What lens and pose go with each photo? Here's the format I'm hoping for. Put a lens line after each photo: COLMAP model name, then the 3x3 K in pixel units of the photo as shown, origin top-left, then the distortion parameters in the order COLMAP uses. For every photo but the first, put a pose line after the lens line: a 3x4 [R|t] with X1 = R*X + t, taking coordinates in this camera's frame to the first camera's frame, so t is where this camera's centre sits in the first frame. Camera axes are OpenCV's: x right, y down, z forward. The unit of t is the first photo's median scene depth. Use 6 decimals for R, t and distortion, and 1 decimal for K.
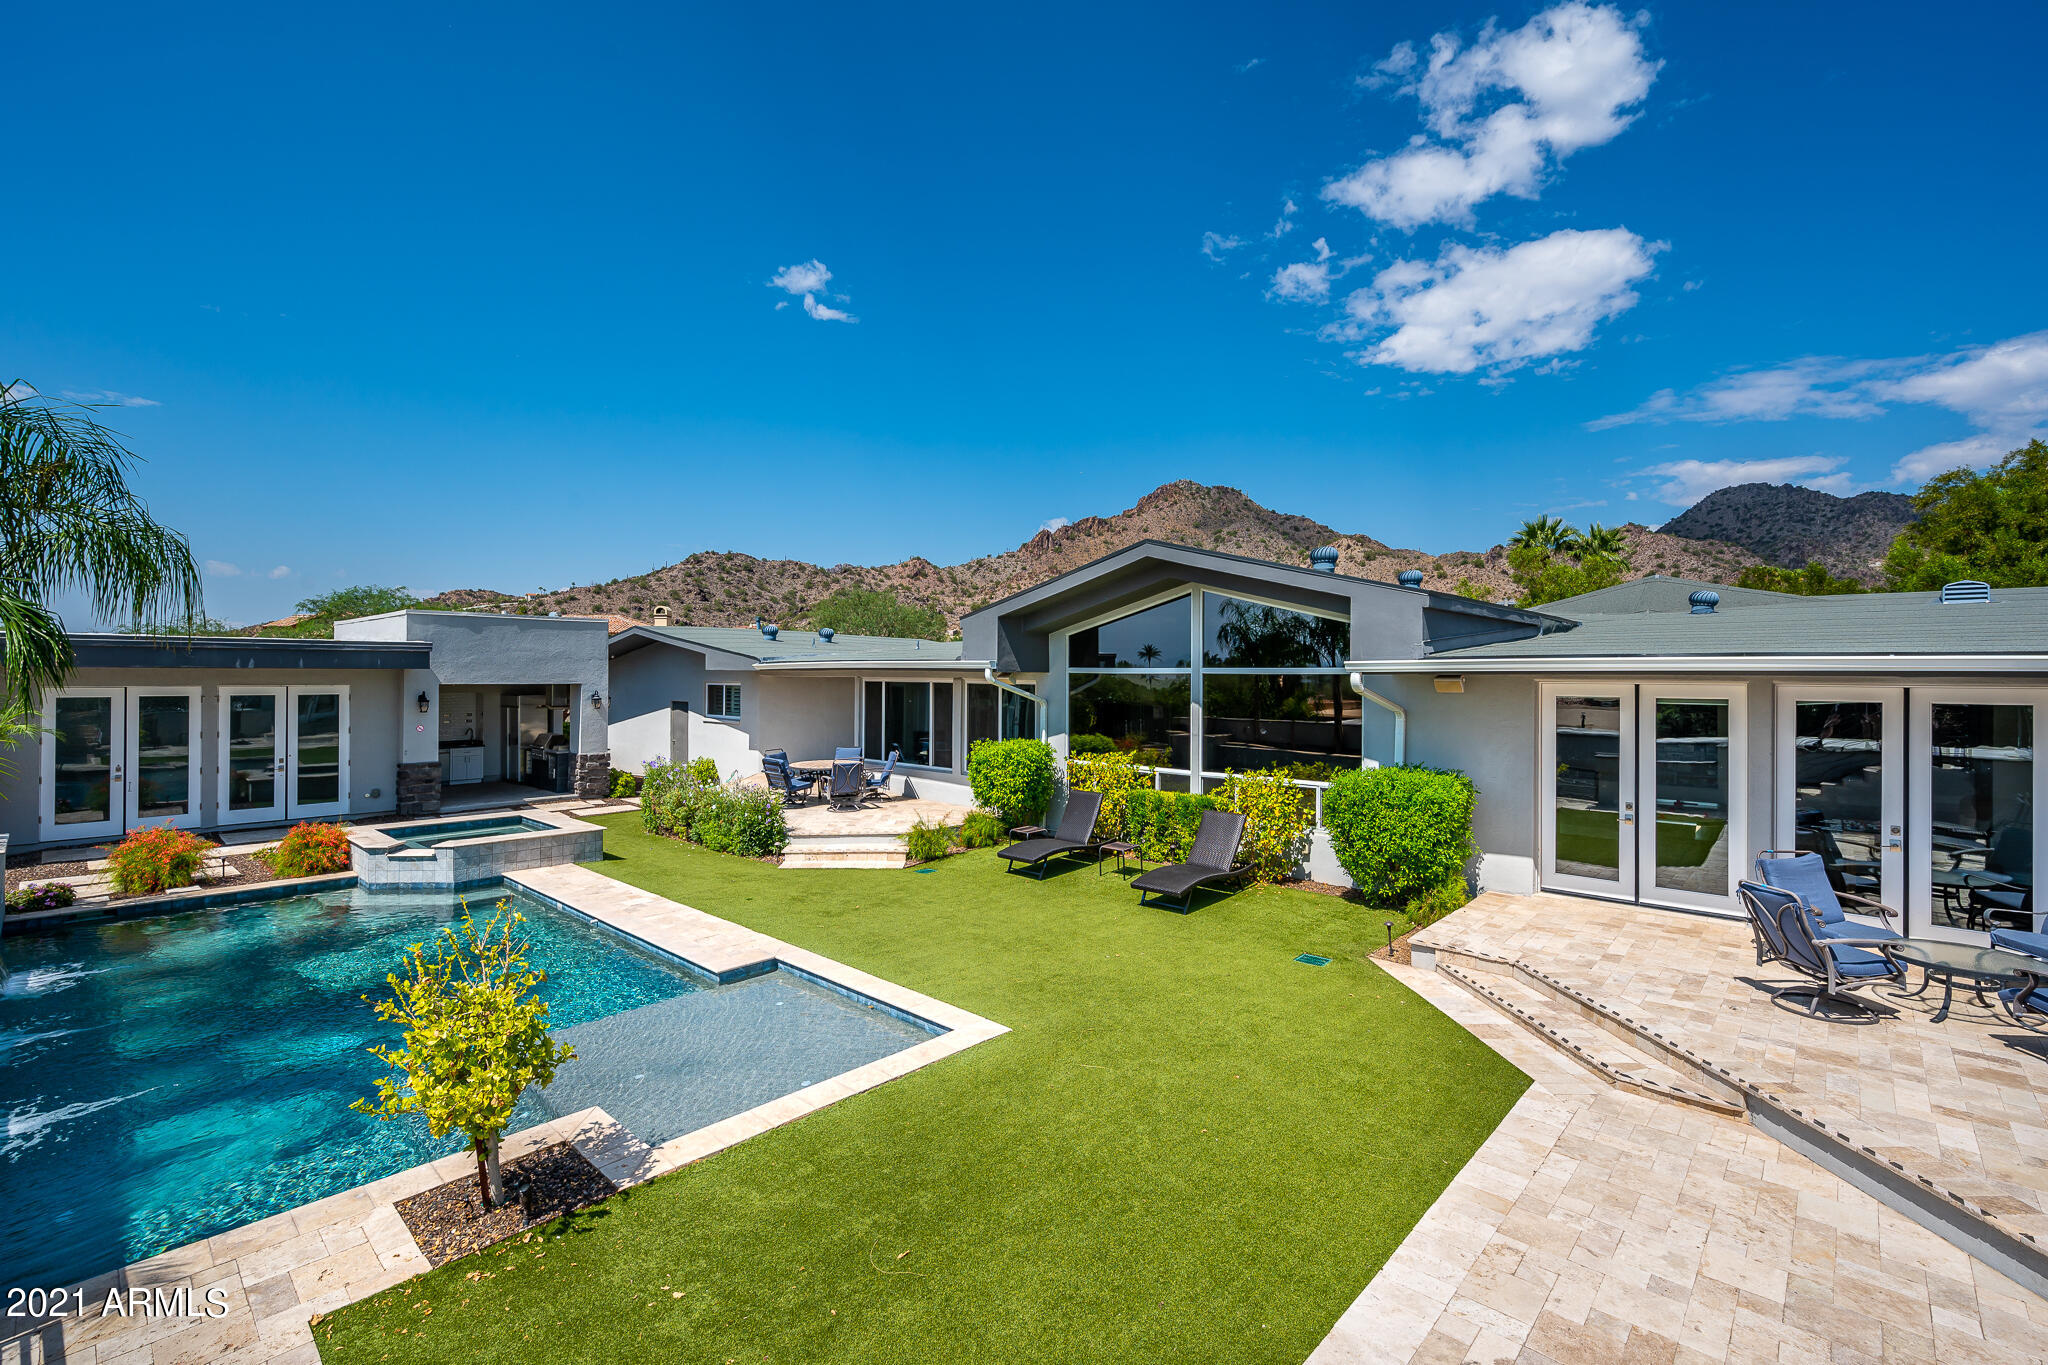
lens RADIAL K [[887.4, 0, 1024.0], [0, 887.4, 682.5], [0, 0, 1]] dist [-0.001427, -0.000128]
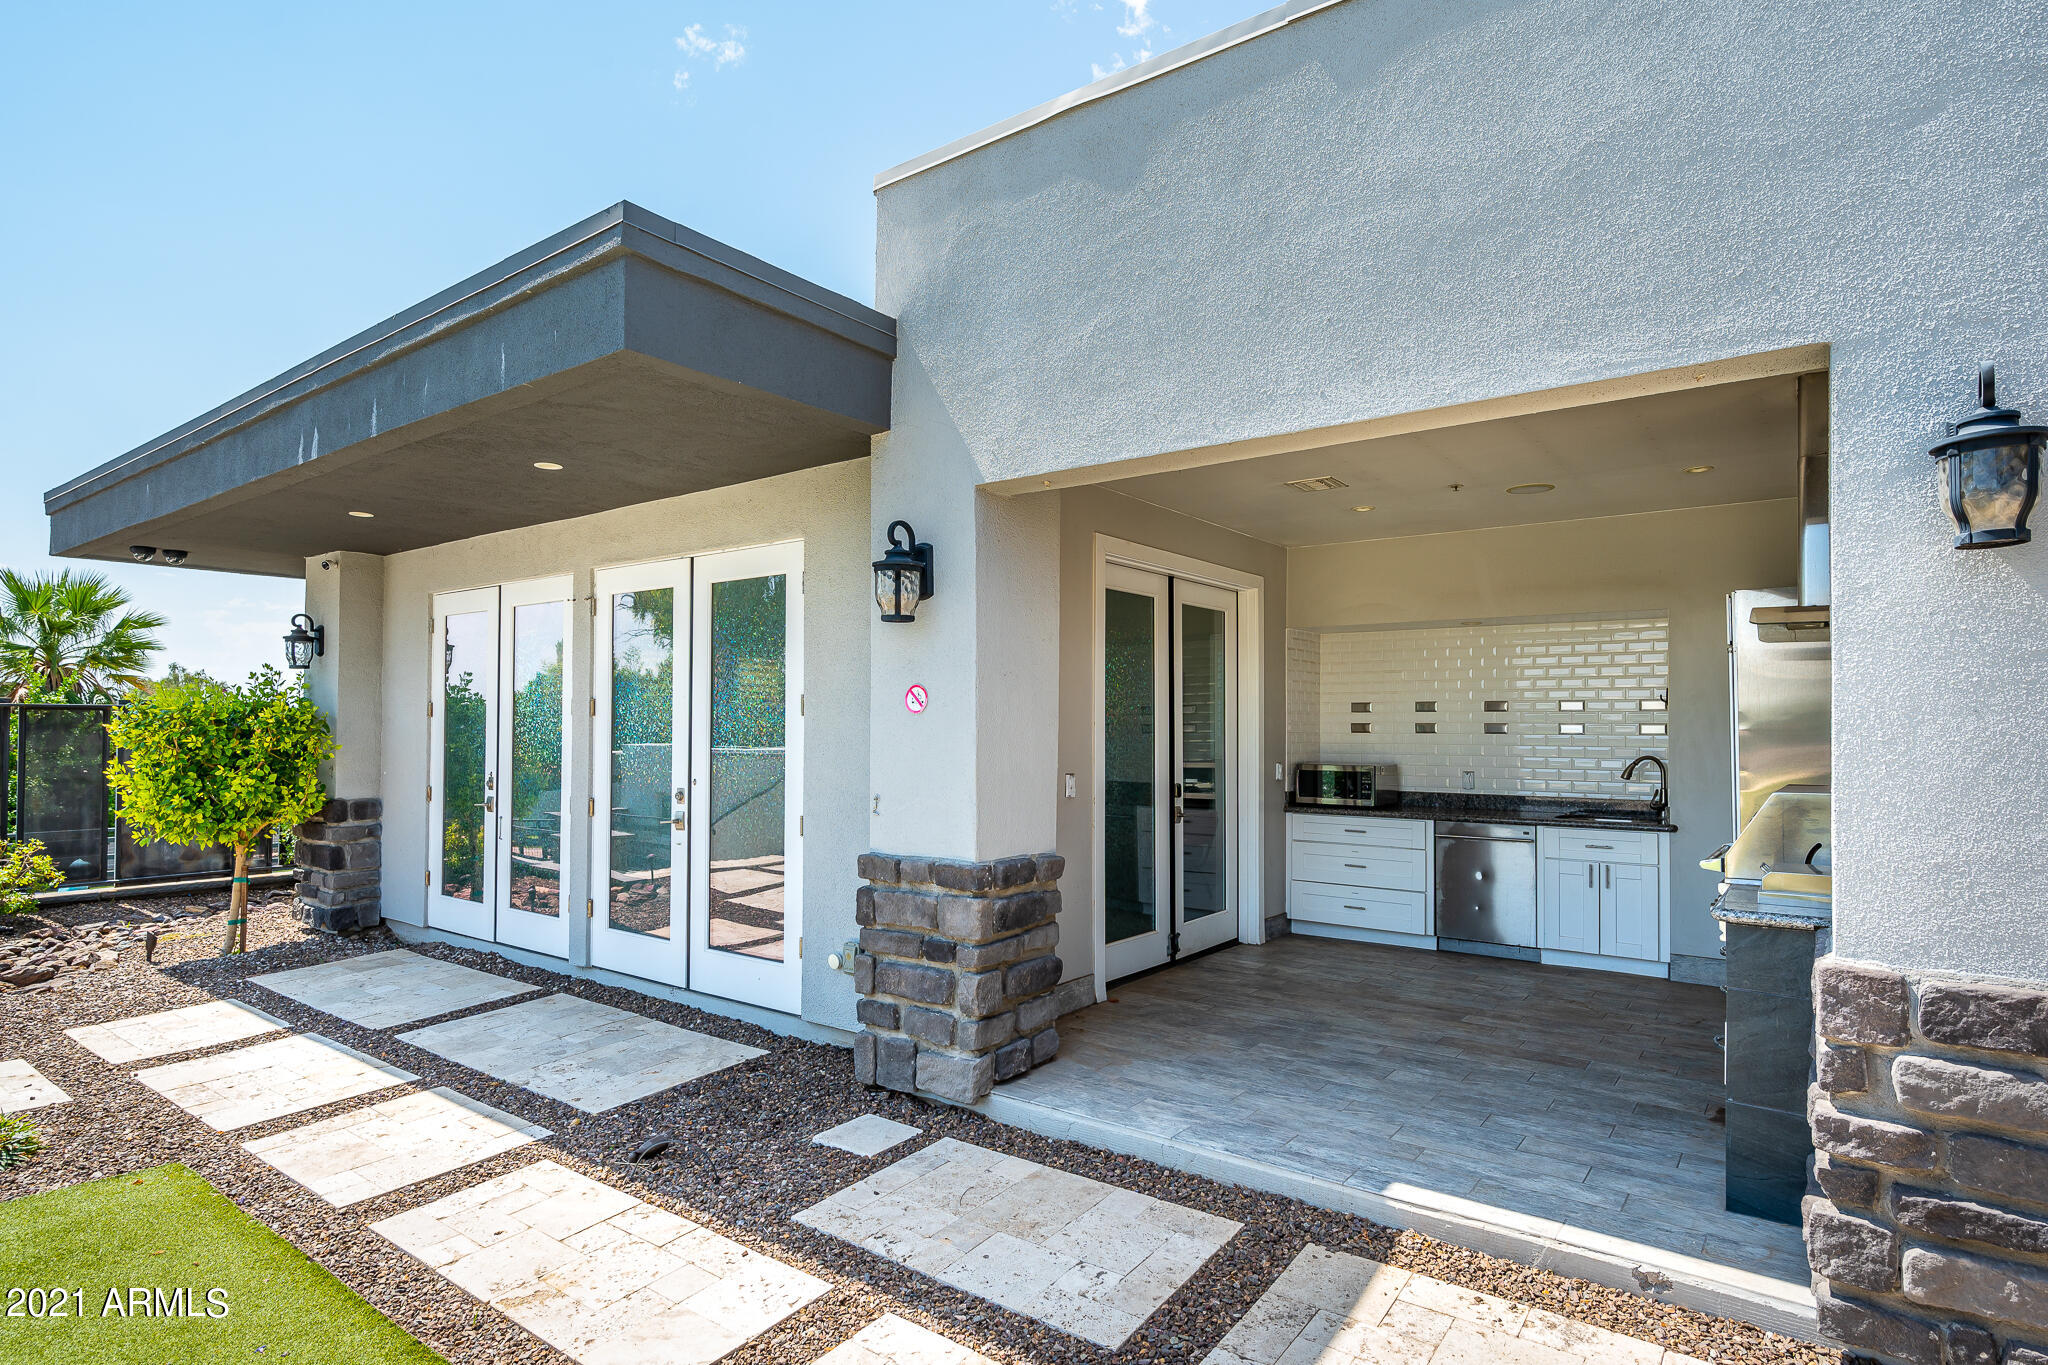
lens RADIAL K [[1089.3, 0, 966.3], [0, 1089.3, 687.9], [0, 0, 1]] dist [0.000163, 0.000067]
pose [[0.060981, -0.040192, -0.997329, -0.495812], [-0.011893, 0.999089, -0.040990, 0.071636], [0.998068, 0.014361, 0.060448, 1.193567]]
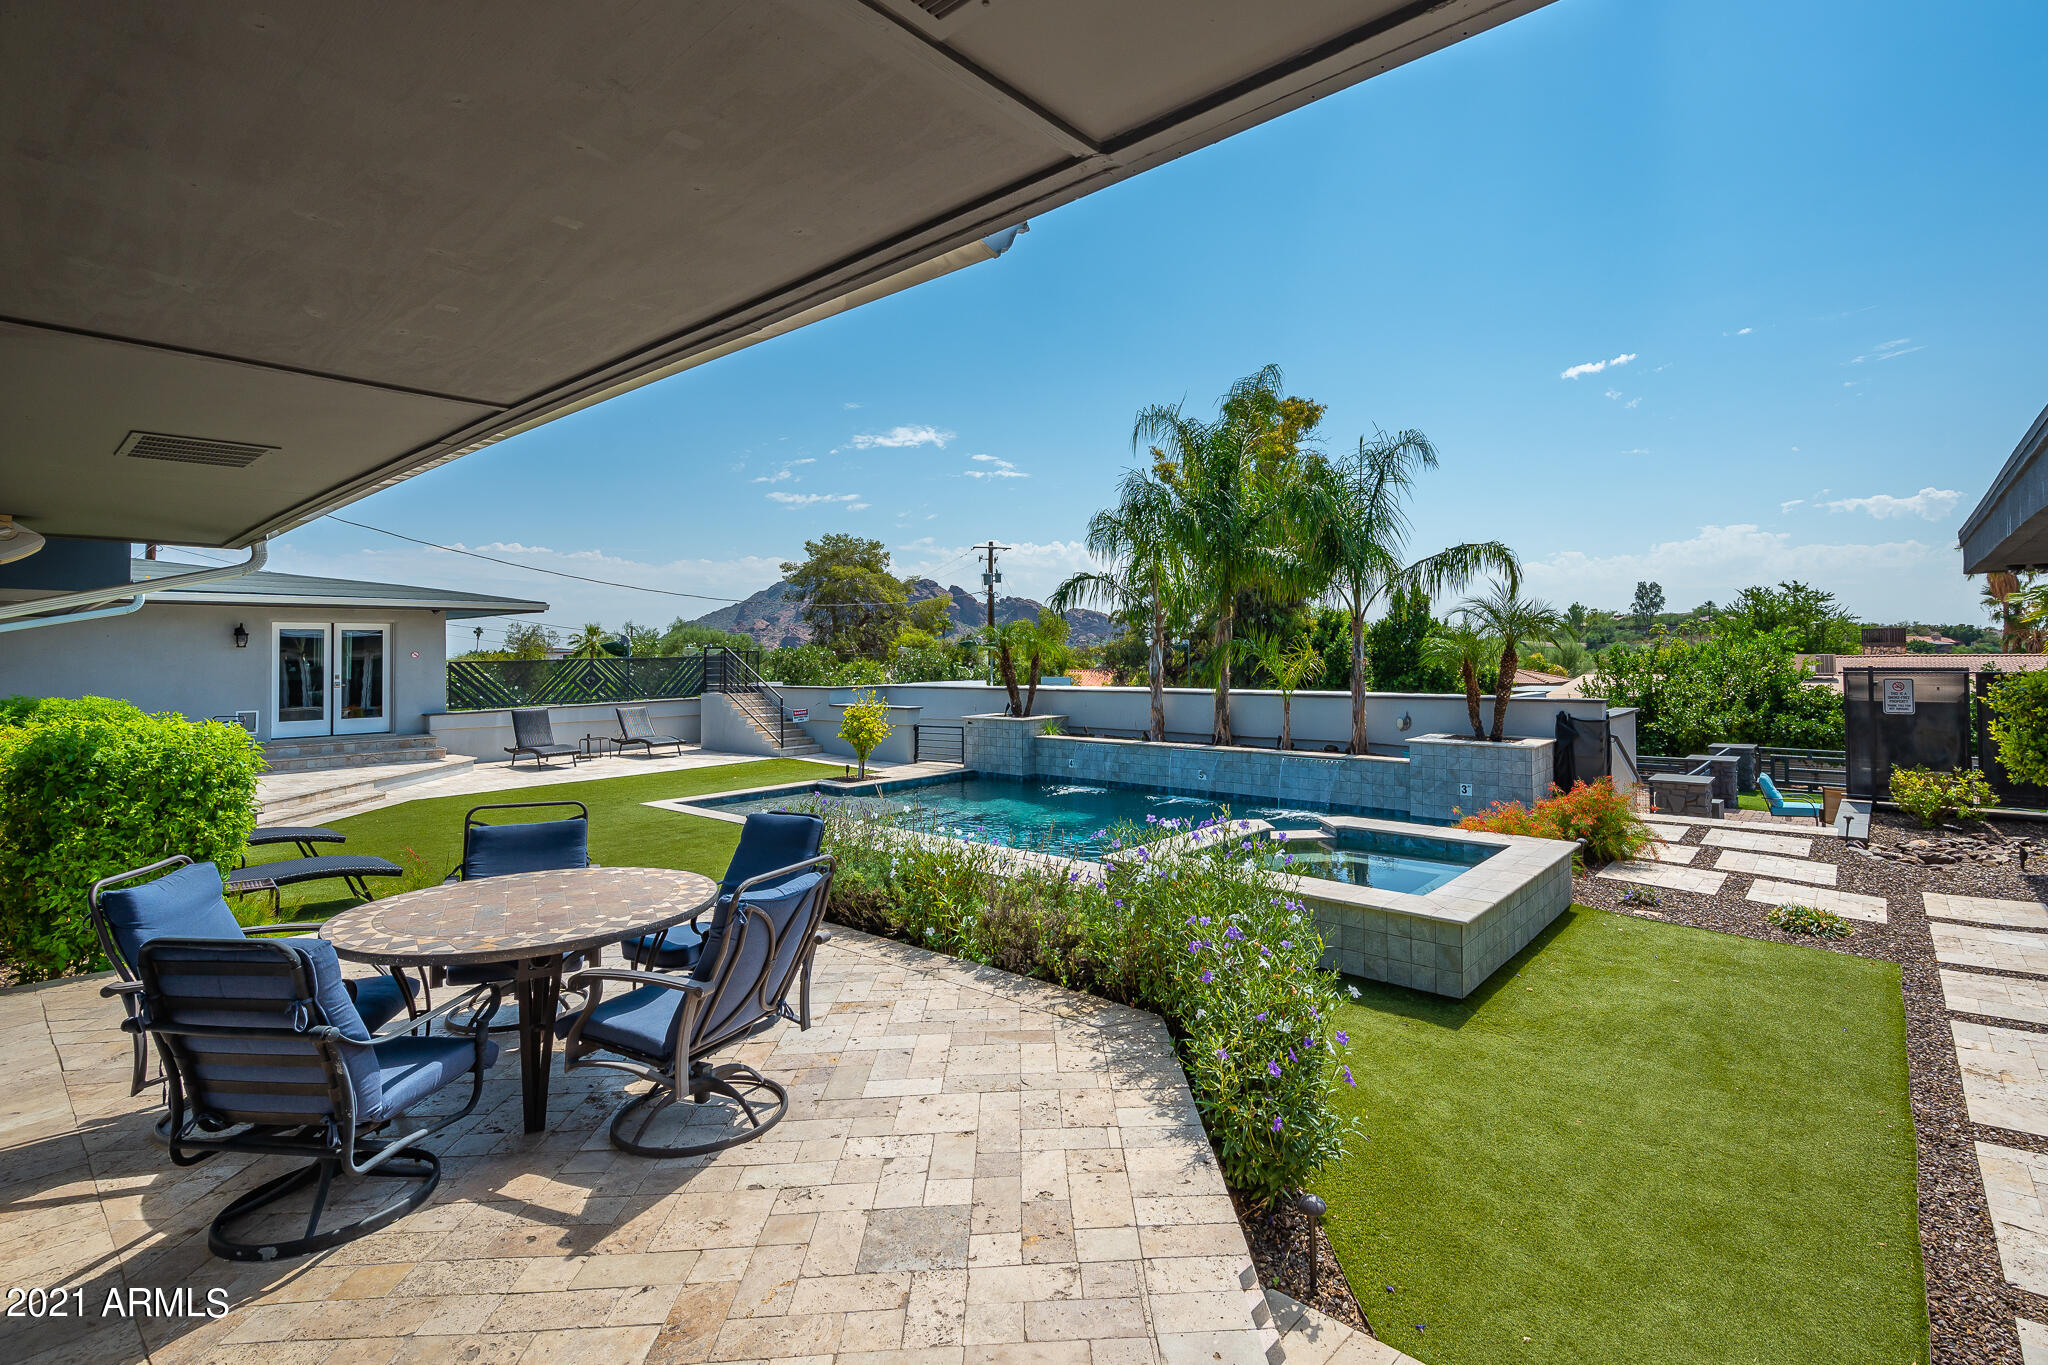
lens RADIAL K [[960.0, 0, 1102.7], [0, 960.0, 633.0], [0, 0, 1]] dist [-0.002243, -0.000176]
pose [[-0.998263, 0.001155, -0.058901, -0.399679], [0.001789, 0.999941, -0.010710, 0.035502], [0.058885, -0.010797, -0.998206, 1.435923]]
